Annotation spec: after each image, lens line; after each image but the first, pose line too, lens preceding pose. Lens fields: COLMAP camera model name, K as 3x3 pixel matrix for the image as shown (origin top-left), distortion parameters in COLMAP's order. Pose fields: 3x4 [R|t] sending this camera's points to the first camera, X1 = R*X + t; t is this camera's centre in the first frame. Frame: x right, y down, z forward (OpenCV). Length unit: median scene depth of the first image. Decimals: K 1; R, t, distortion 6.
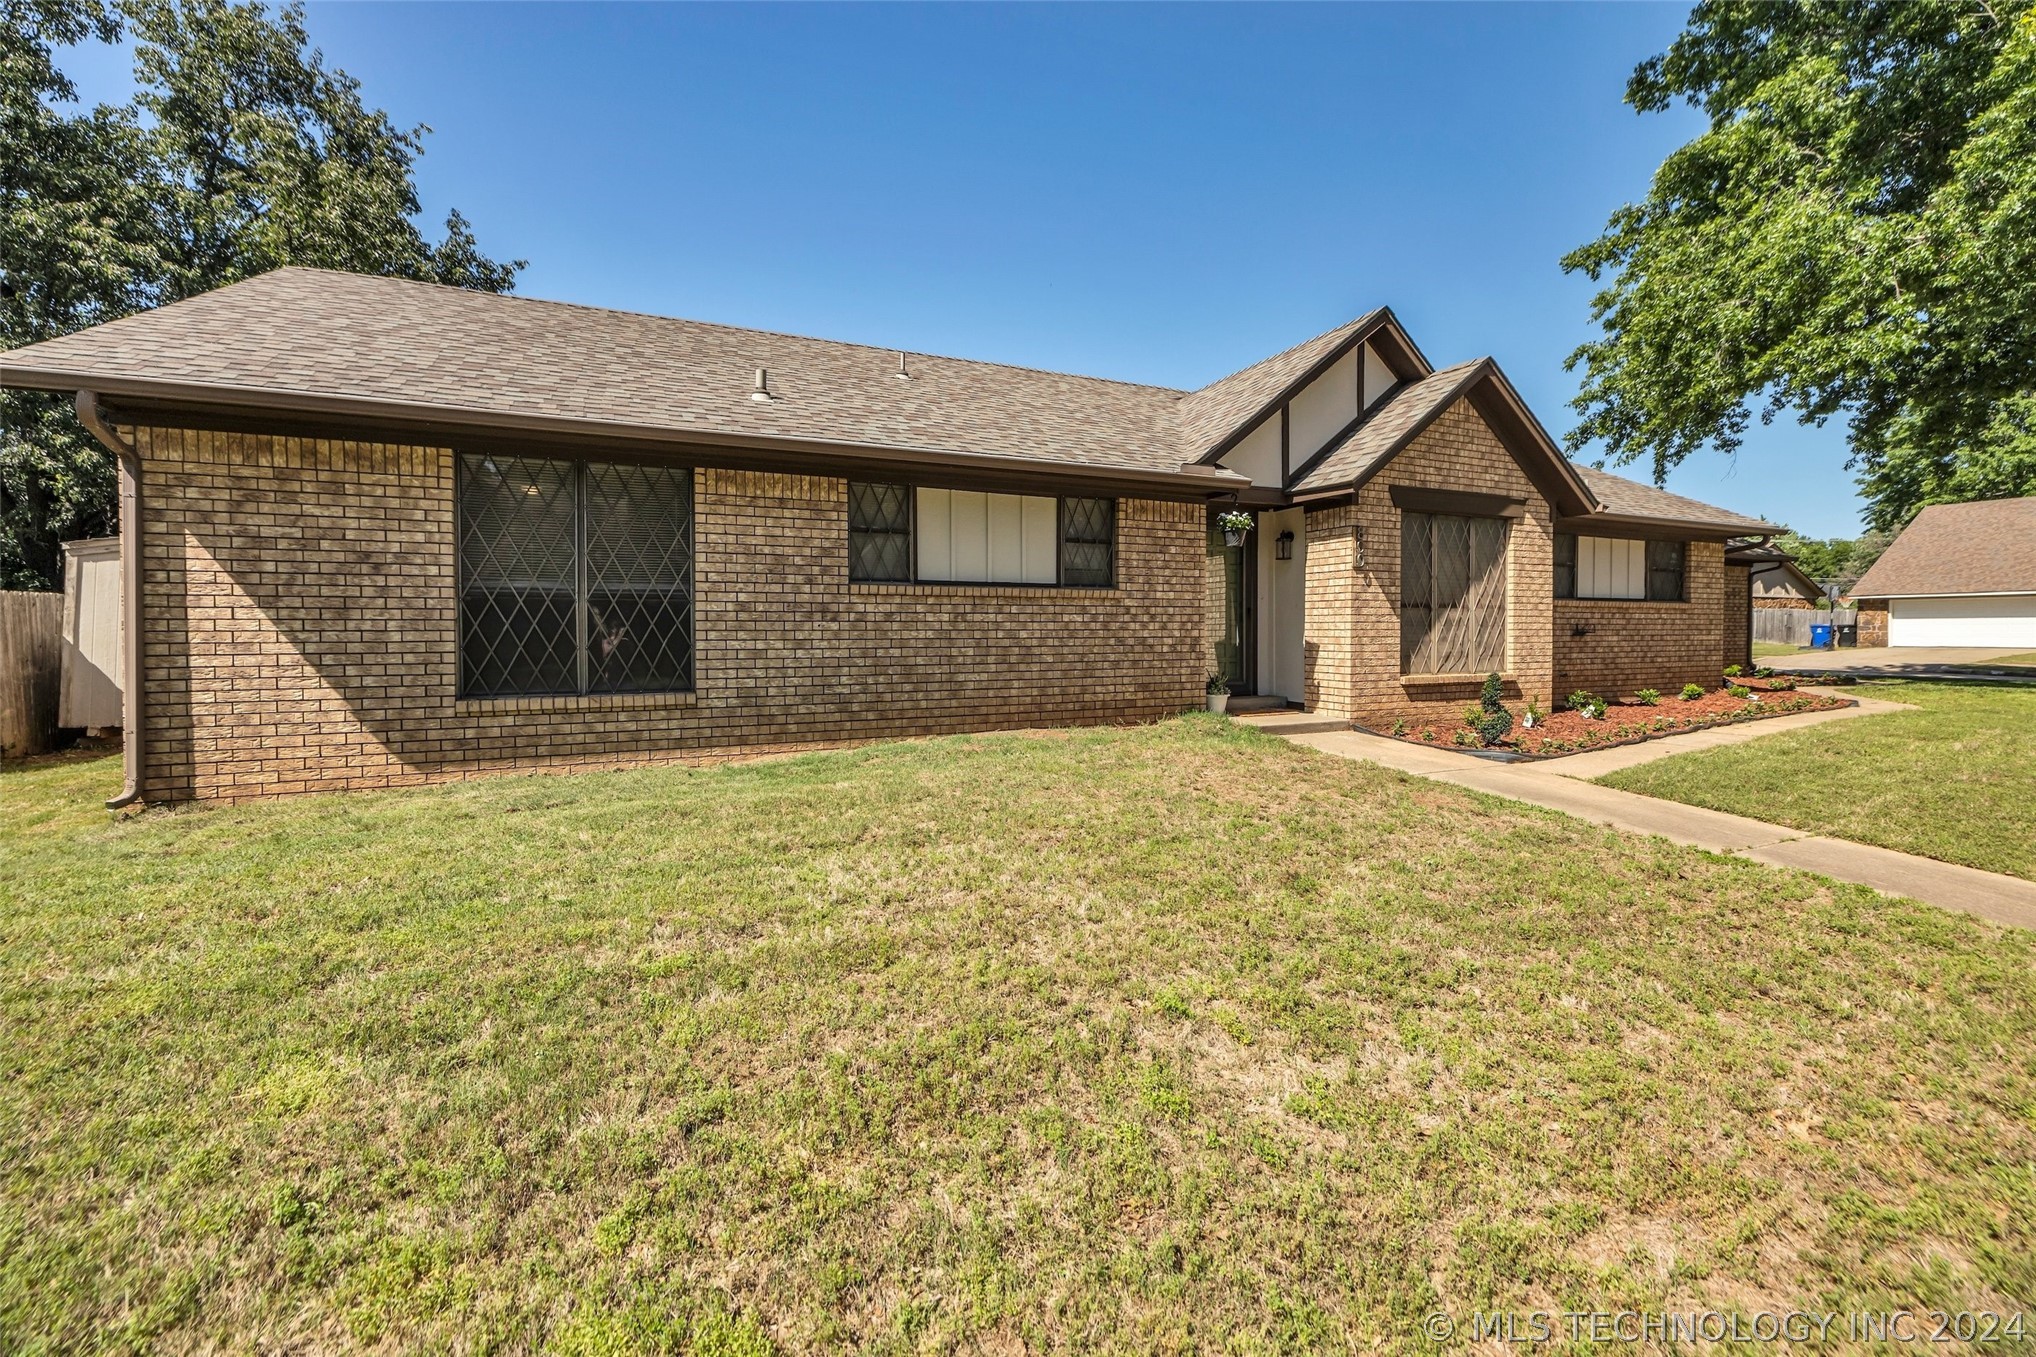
lens RADIAL K [[871.0, 0, 1019.9], [0, 871.0, 670.7], [0, 0, 1]] dist [-0.007901, -0.000219]
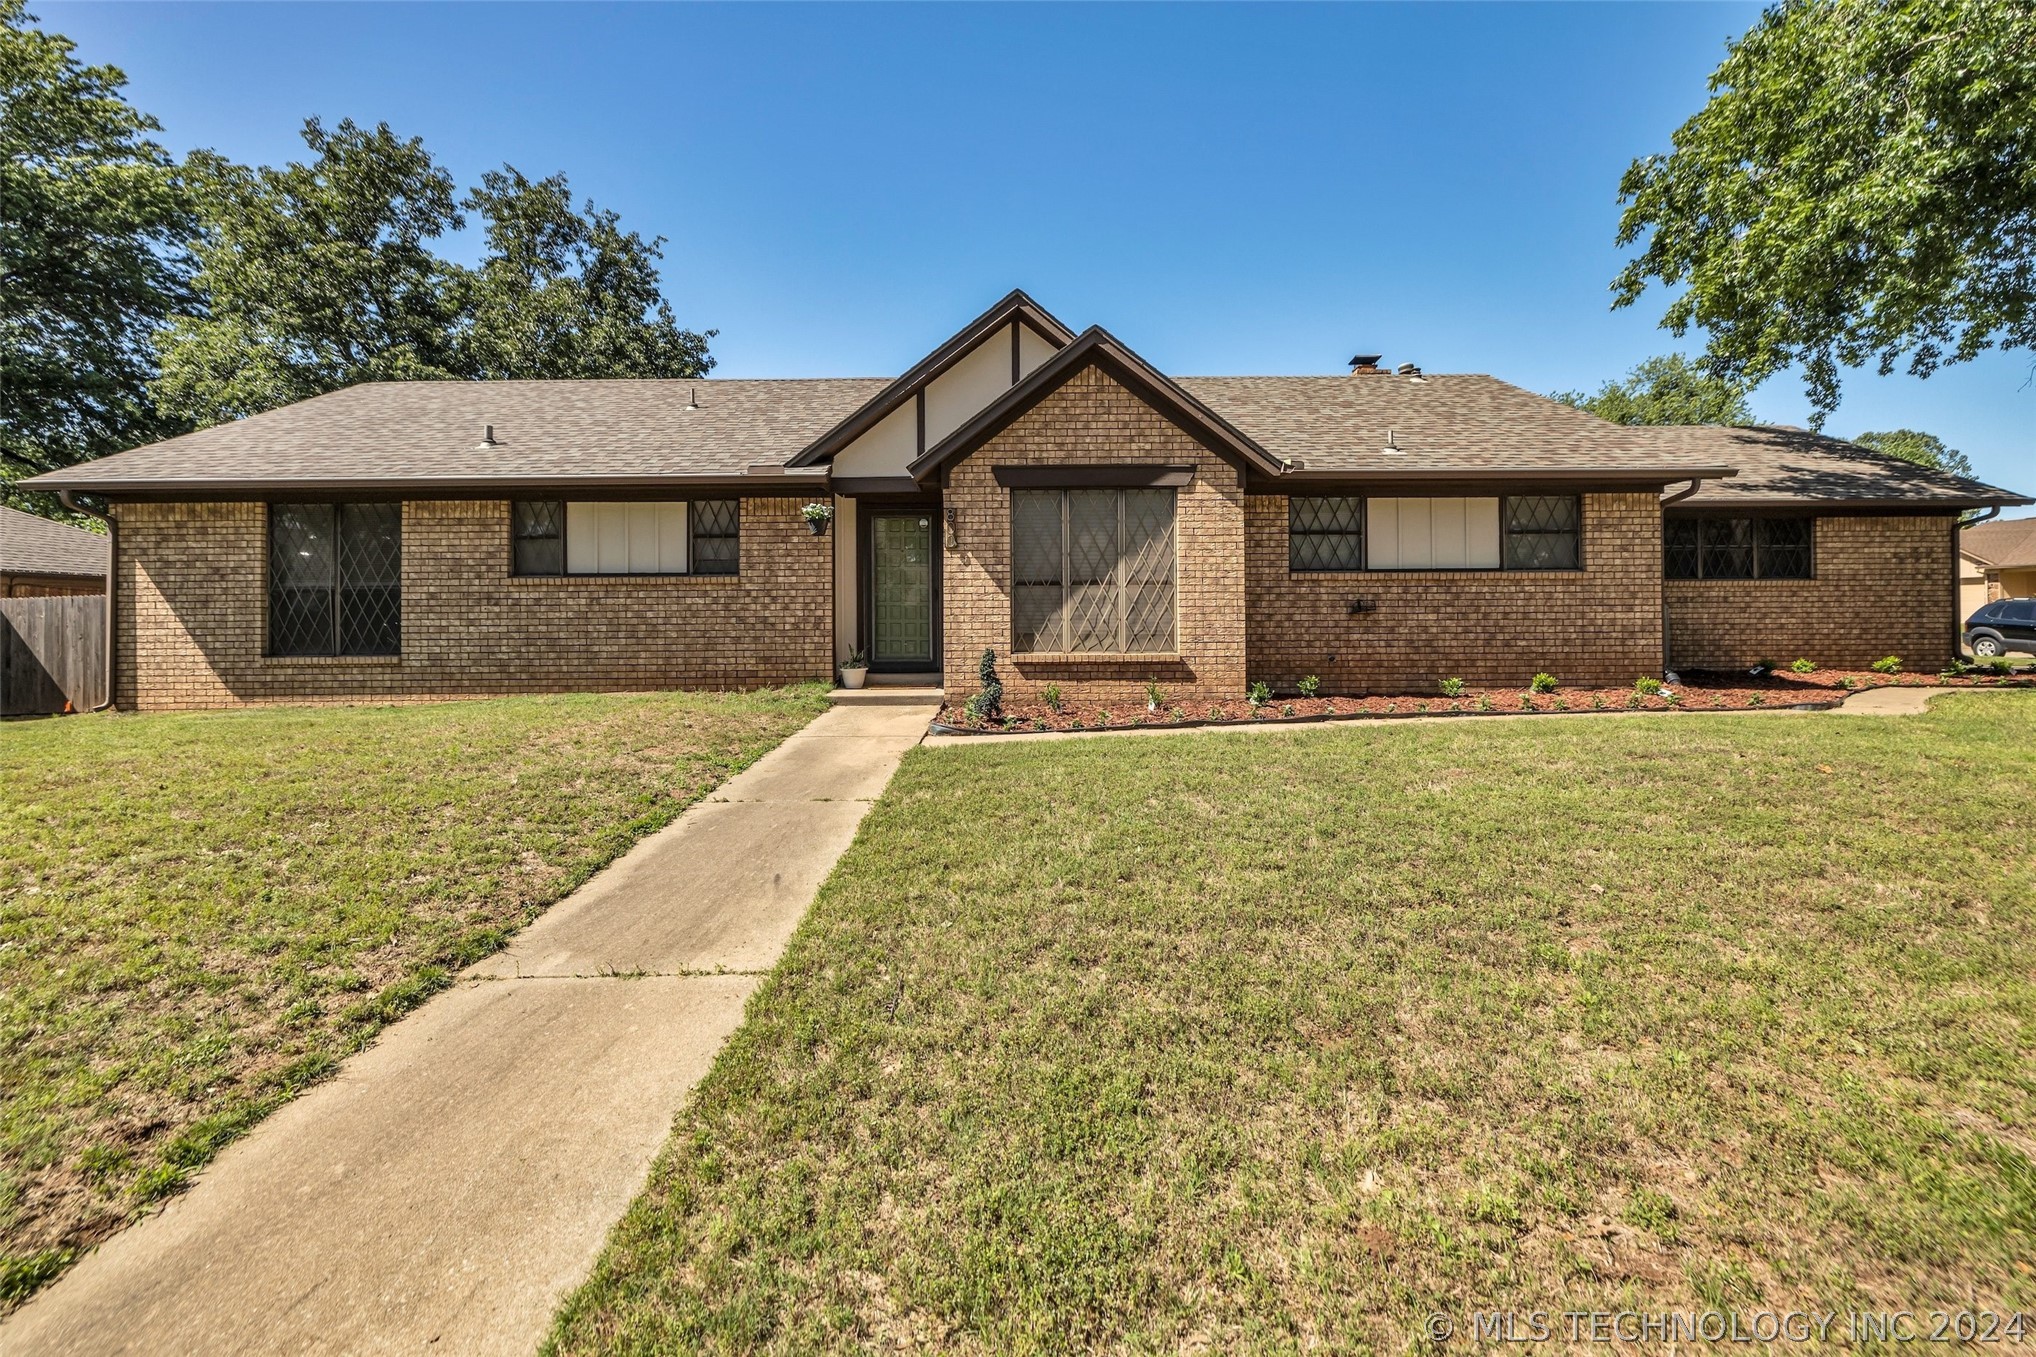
lens RADIAL K [[871.0, 0, 1047.2], [0, 871.0, 639.3], [0, 0, 1]] dist [-0.007901, -0.000219]
pose [[0.906741, 0.005604, -0.421651, 1.130228], [-0.012776, 0.999818, -0.014188, 0.003956], [0.421495, 0.018252, 0.906647, 0.131127]]
